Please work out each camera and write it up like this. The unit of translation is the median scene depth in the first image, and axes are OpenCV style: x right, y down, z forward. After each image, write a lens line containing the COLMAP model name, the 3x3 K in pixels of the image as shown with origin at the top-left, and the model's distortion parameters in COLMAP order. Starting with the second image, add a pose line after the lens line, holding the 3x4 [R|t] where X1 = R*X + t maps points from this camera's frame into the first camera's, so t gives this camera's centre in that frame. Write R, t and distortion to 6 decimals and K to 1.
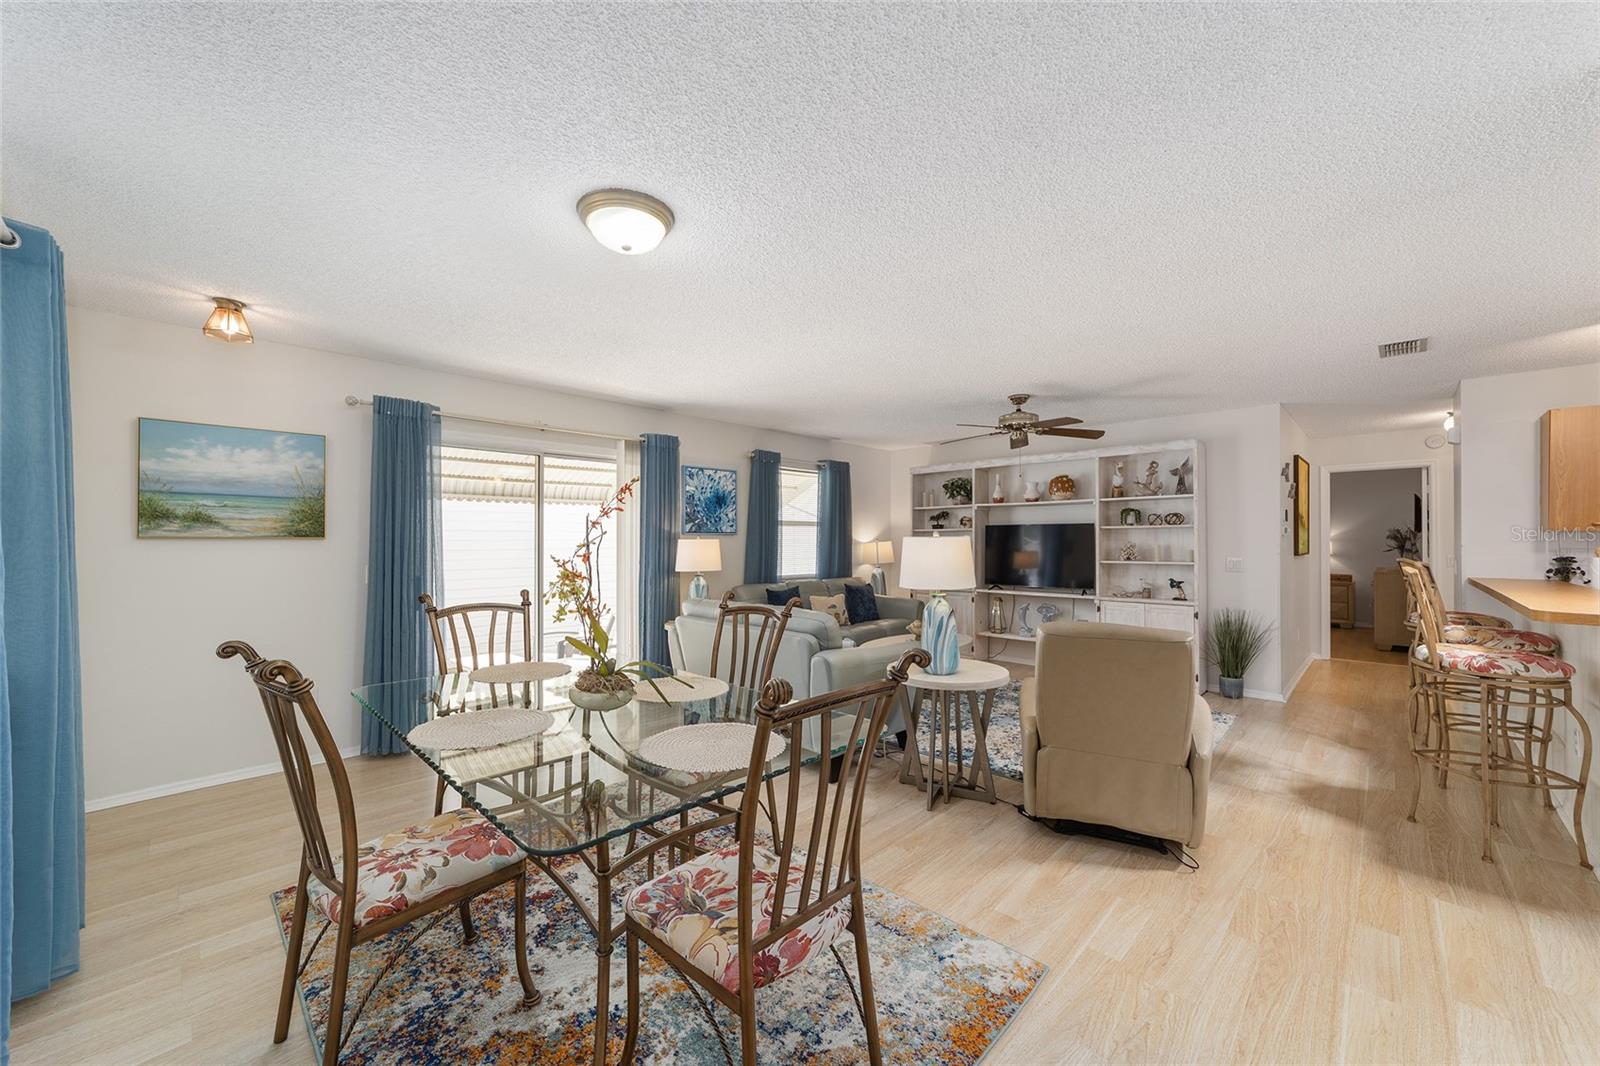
lens RADIAL K [[618.3, 0, 789.6], [0, 618.3, 534.7], [0, 0, 1]] dist [-0.015476, 0.007758]
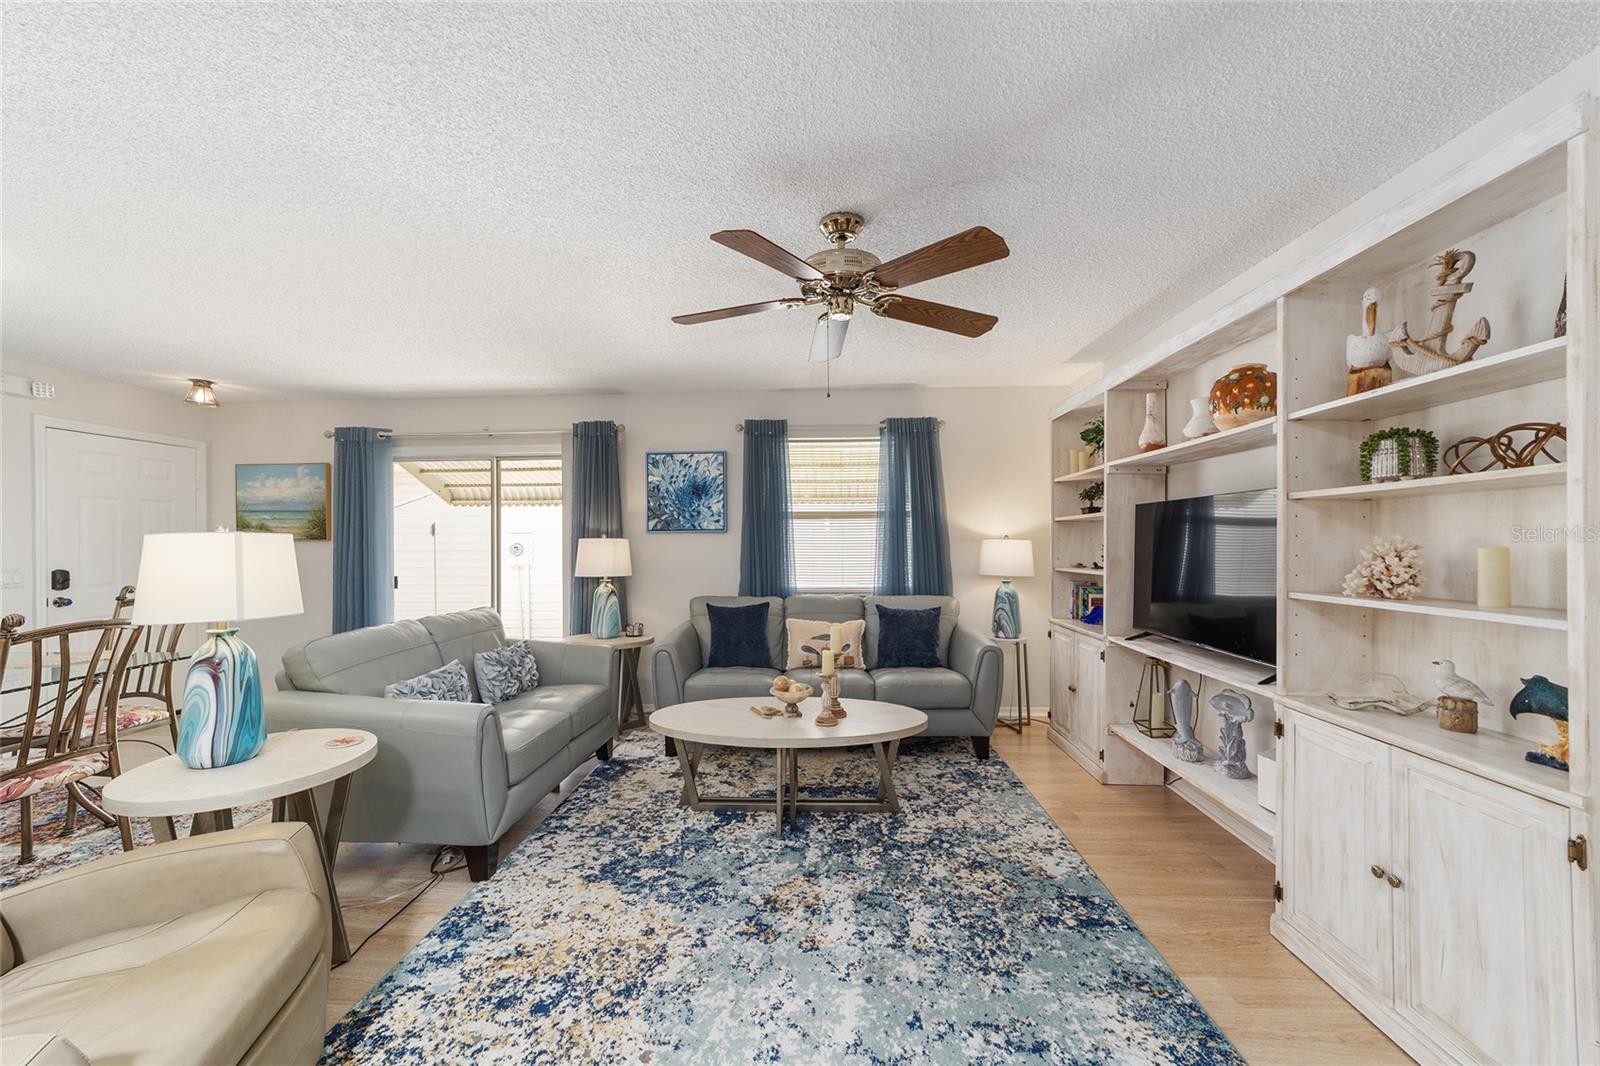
lens RADIAL K [[618.3, 0, 795.4], [0, 618.3, 535.4], [0, 0, 1]] dist [-0.015476, 0.007758]
pose [[0.660322, -0.010803, -0.750905, 0.618529], [0.013912, 0.999901, -0.002151, 0.007852], [0.750854, -0.009026, 0.660407, 0.599699]]
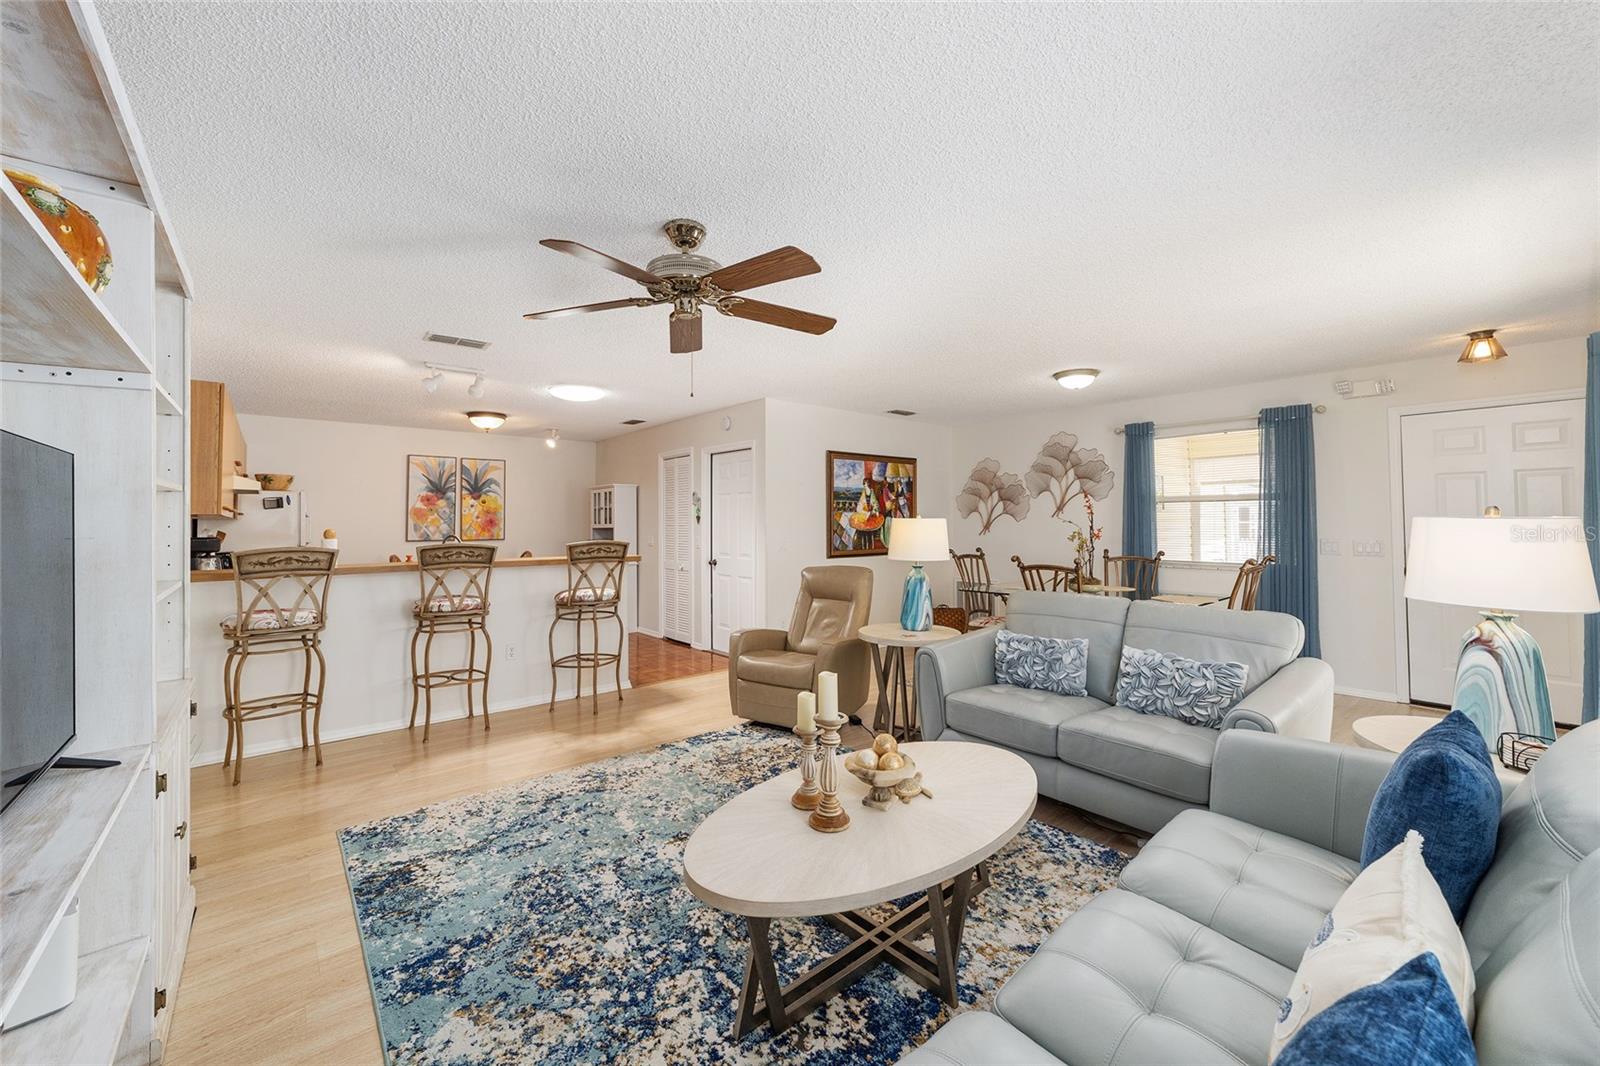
lens RADIAL K [[618.3, 0, 790.1], [0, 618.3, 509.0], [0, 0, 1]] dist [-0.015476, 0.007758]
pose [[-0.994747, 0.006654, 0.102150, 0.214865], [0.003764, 0.999588, -0.028461, 0.010535], [-0.102298, -0.027927, -0.994362, 1.313758]]
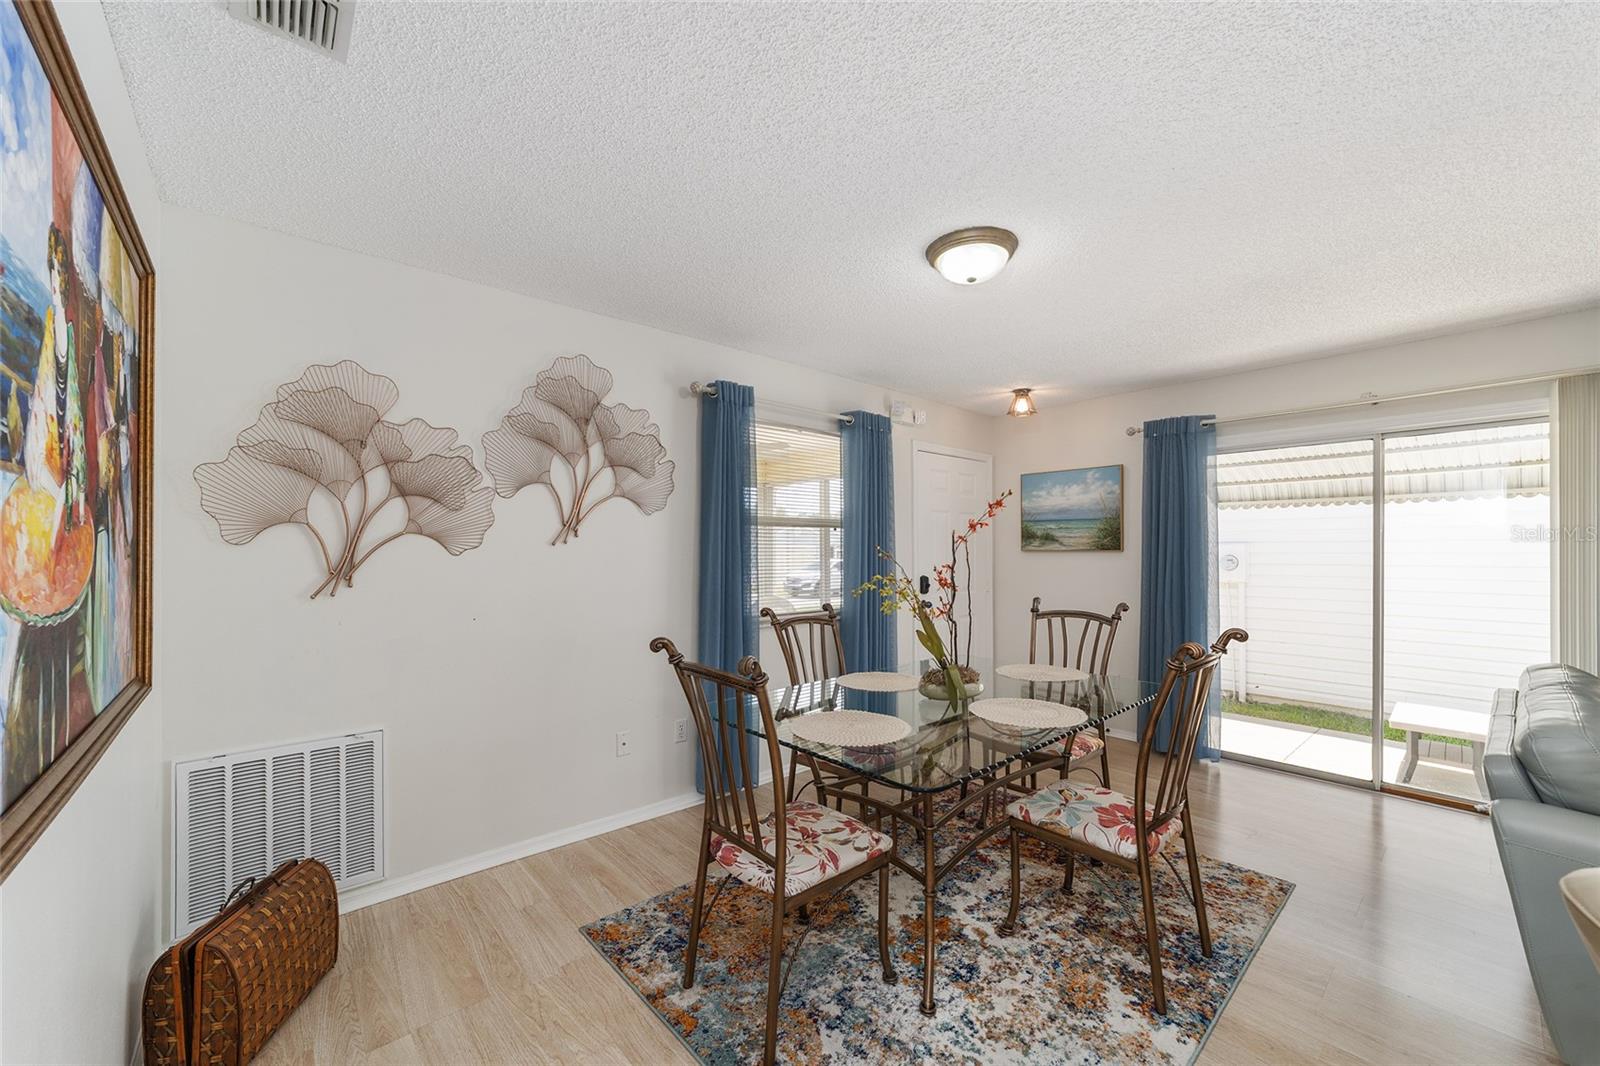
lens RADIAL K [[618.3, 0, 788.7], [0, 618.3, 552.5], [0, 0, 1]] dist [-0.015476, 0.007758]
pose [[-0.083571, 0.001021, -0.996501, 0.333202], [0.007972, 0.999968, 0.000356, 0.002136], [0.996470, -0.007914, -0.083576, 0.309100]]
